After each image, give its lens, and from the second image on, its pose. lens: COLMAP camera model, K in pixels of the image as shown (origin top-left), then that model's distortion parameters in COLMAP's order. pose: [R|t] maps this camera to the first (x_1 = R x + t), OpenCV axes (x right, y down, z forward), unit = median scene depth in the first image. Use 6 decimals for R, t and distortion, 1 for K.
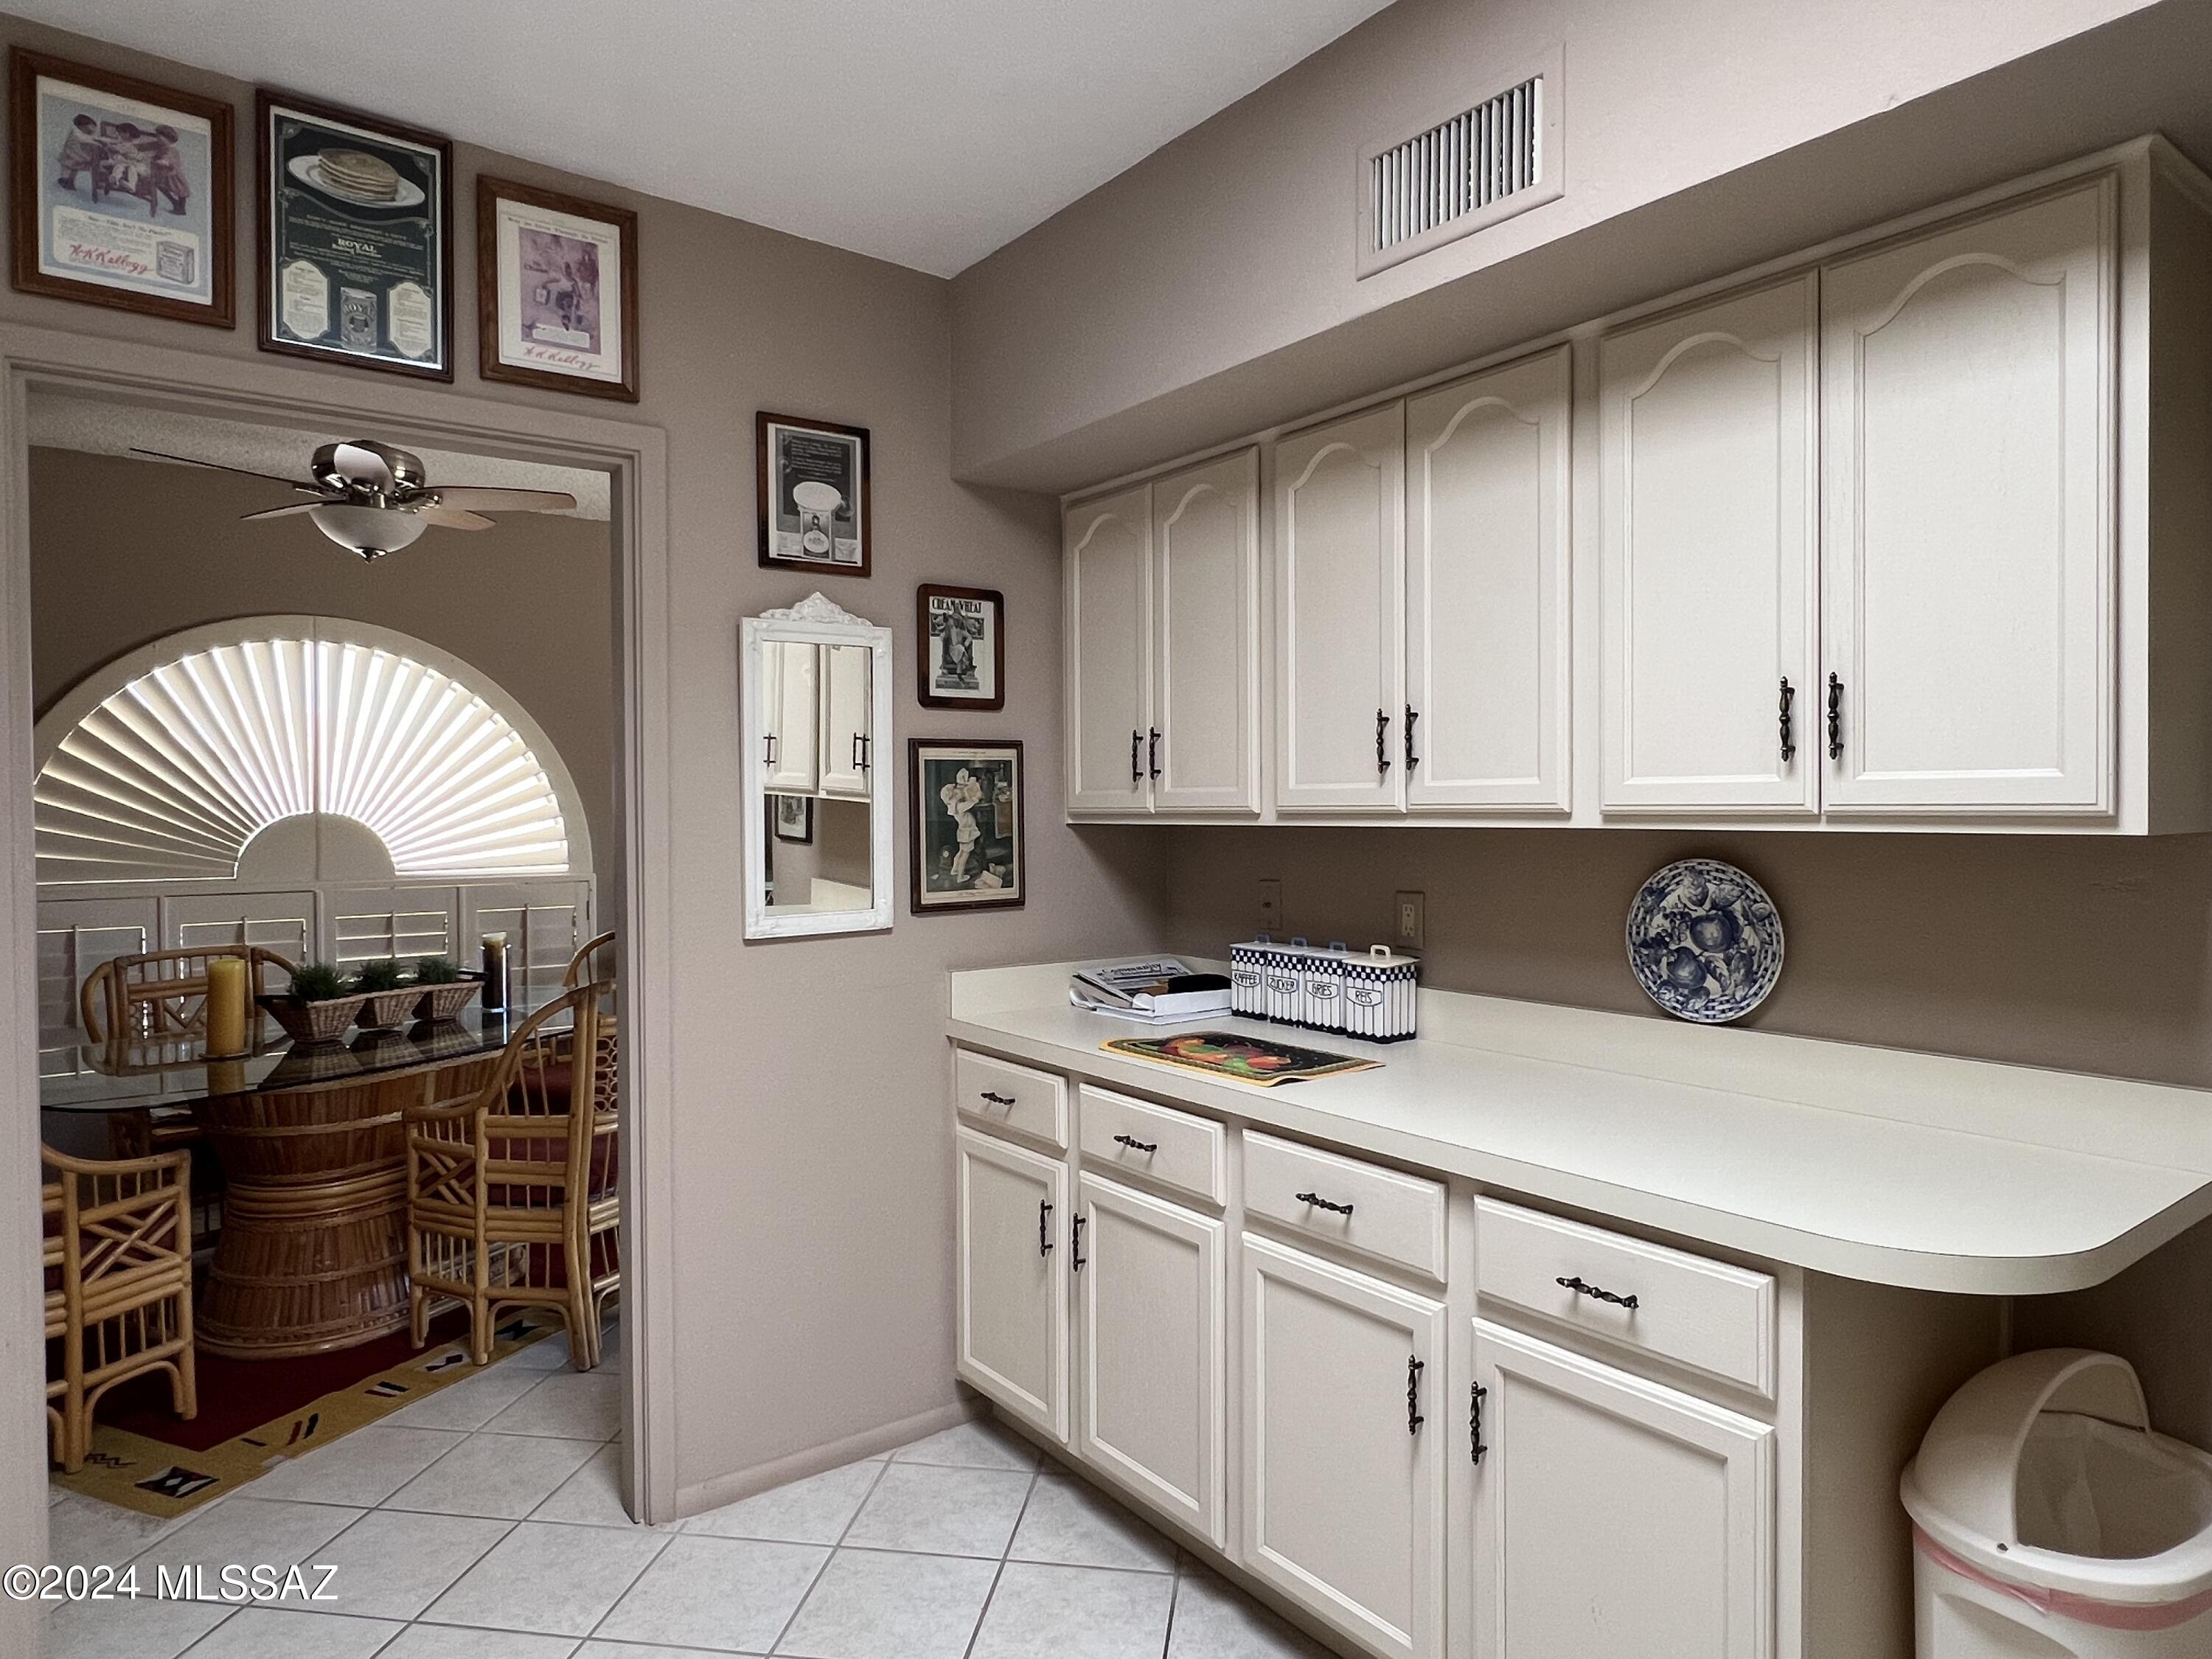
lens RADIAL K [[1323.9, 0, 1099.4], [0, 1323.9, 827.1], [0, 0, 1]] dist [0.000864, 0.001342]
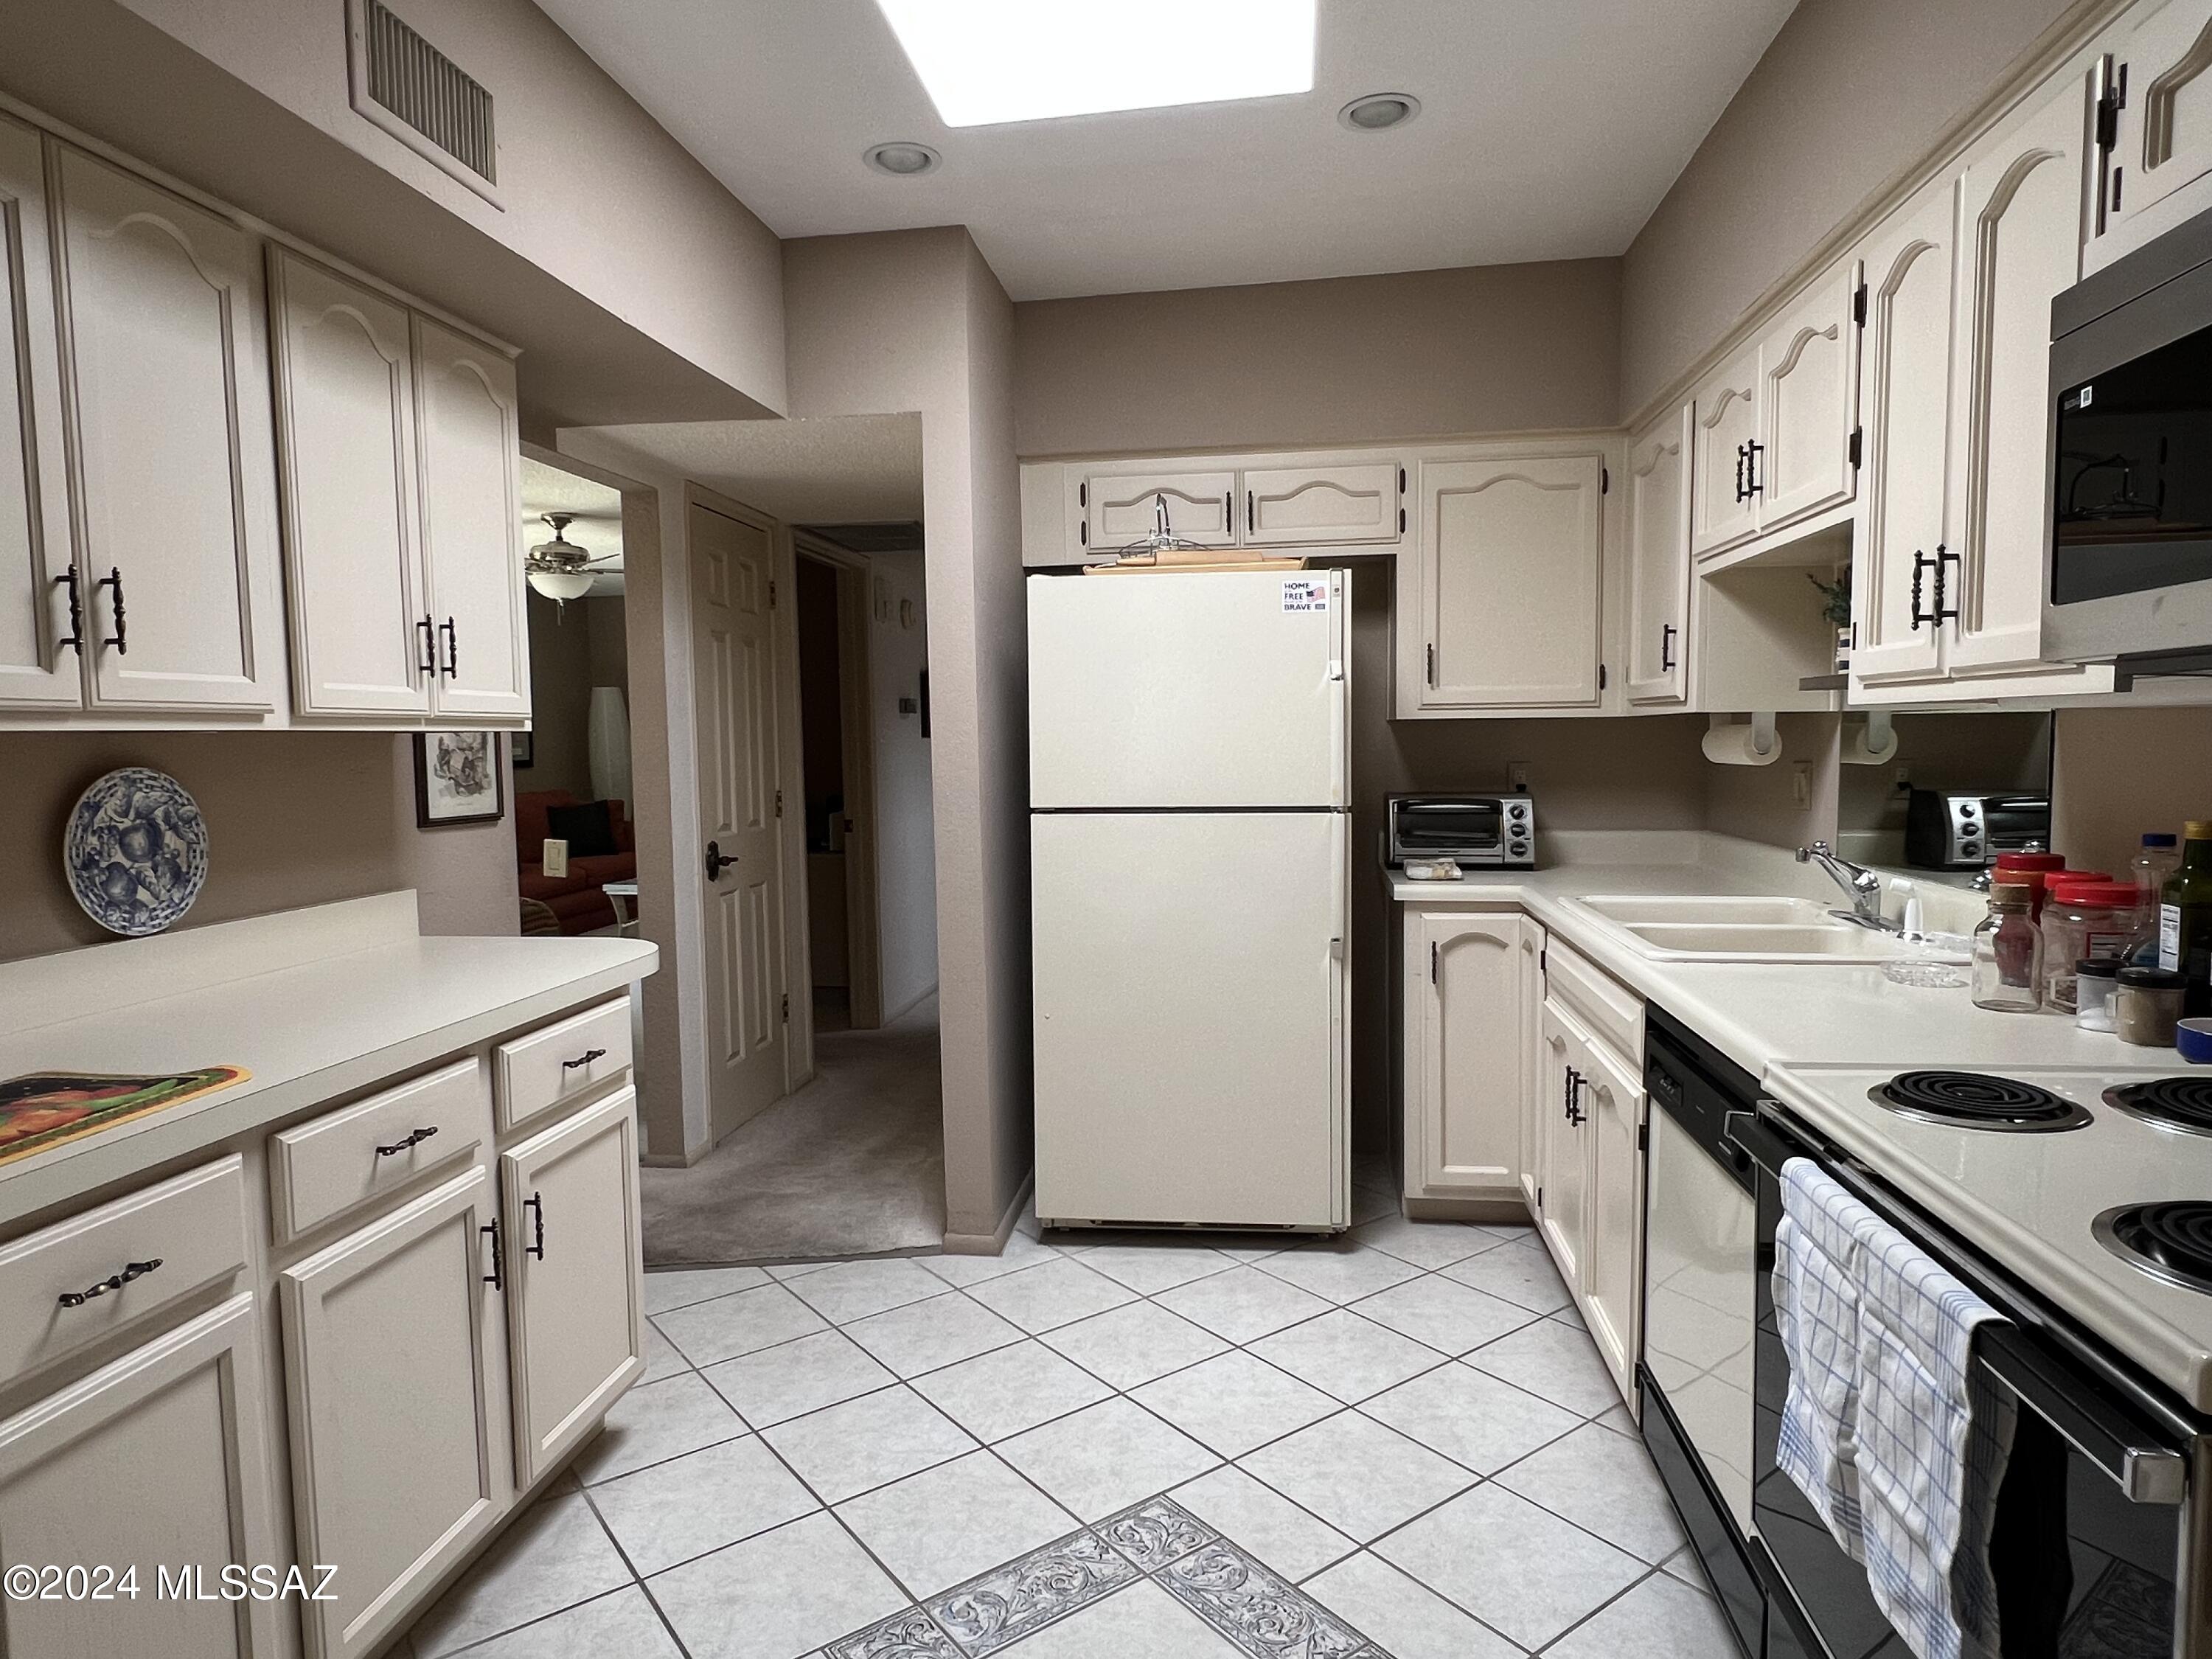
lens RADIAL K [[1323.9, 0, 1105.7], [0, 1323.9, 830.6], [0, 0, 1]] dist [0.000864, 0.001342]
pose [[-0.712187, -0.035684, 0.701083, -0.731506], [0.030185, 0.996227, 0.081370, 0.012682], [-0.701341, 0.079113, -0.708422, 1.189021]]
